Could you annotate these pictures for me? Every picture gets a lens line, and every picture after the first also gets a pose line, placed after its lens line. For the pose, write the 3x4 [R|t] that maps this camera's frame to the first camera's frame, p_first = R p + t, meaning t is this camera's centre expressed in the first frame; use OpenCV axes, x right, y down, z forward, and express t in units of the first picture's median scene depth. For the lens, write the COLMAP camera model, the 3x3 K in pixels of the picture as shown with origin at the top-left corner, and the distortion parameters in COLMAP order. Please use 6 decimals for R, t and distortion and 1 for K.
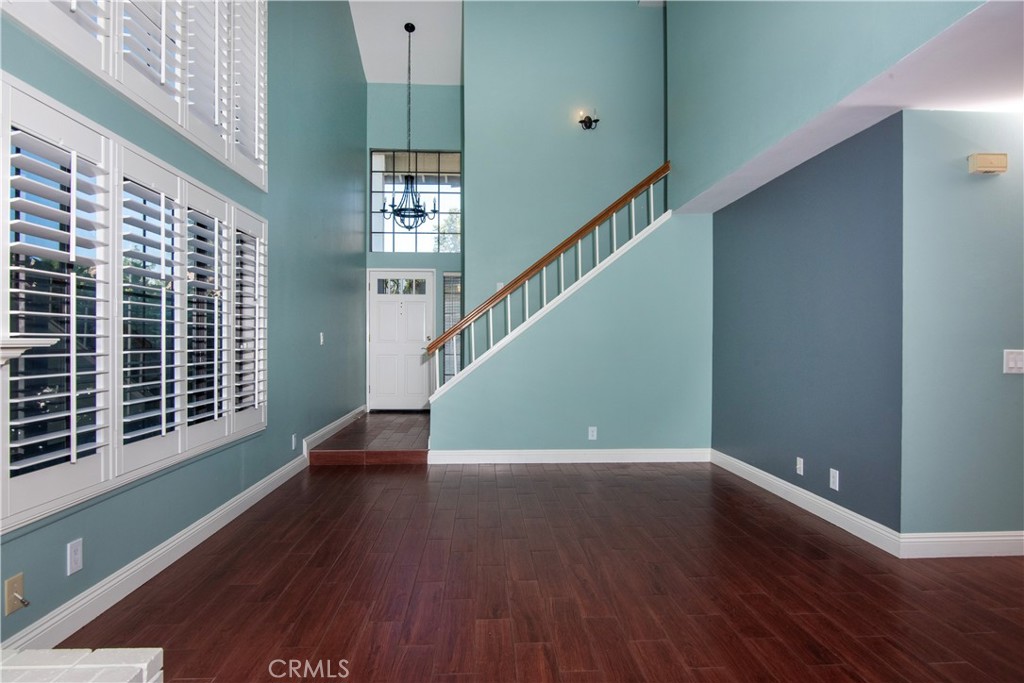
lens RADIAL K [[586.1, 0, 510.5], [0, 586.1, 341.3], [0, 0, 1]] dist [-0.005812, 0.000163]
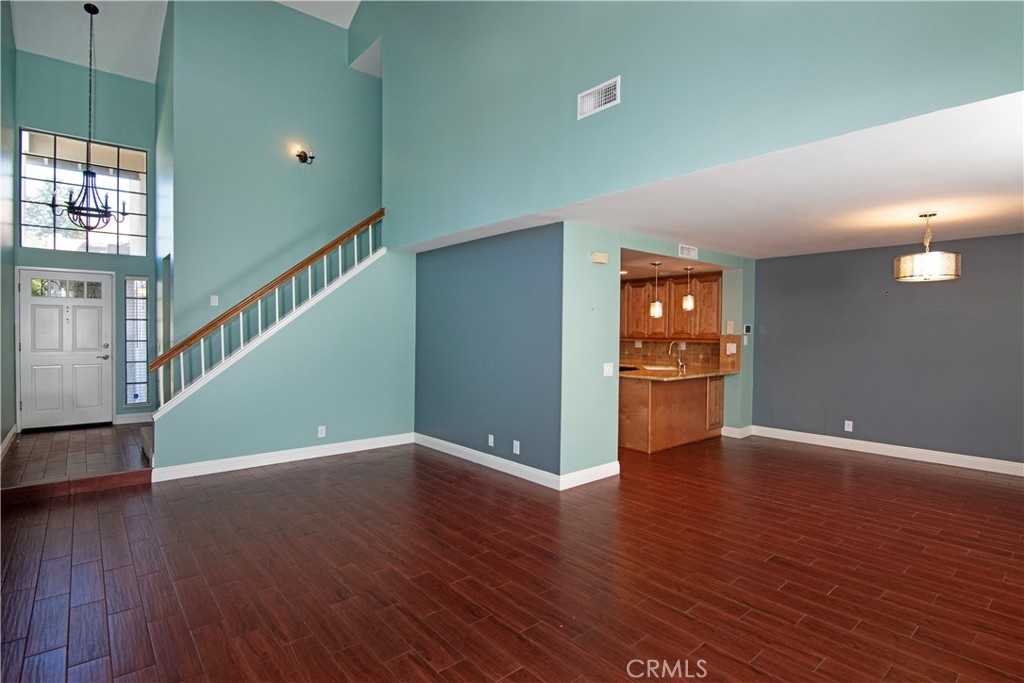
lens RADIAL K [[516.6, 0, 502.6], [0, 516.6, 341.8], [0, 0, 1]] dist [-0.012771, -0.003061]
pose [[0.796106, -0.017550, 0.604903, -0.199504], [-0.001316, 0.999527, 0.030732, -0.057333], [-0.605156, -0.025262, 0.795706, -0.037484]]
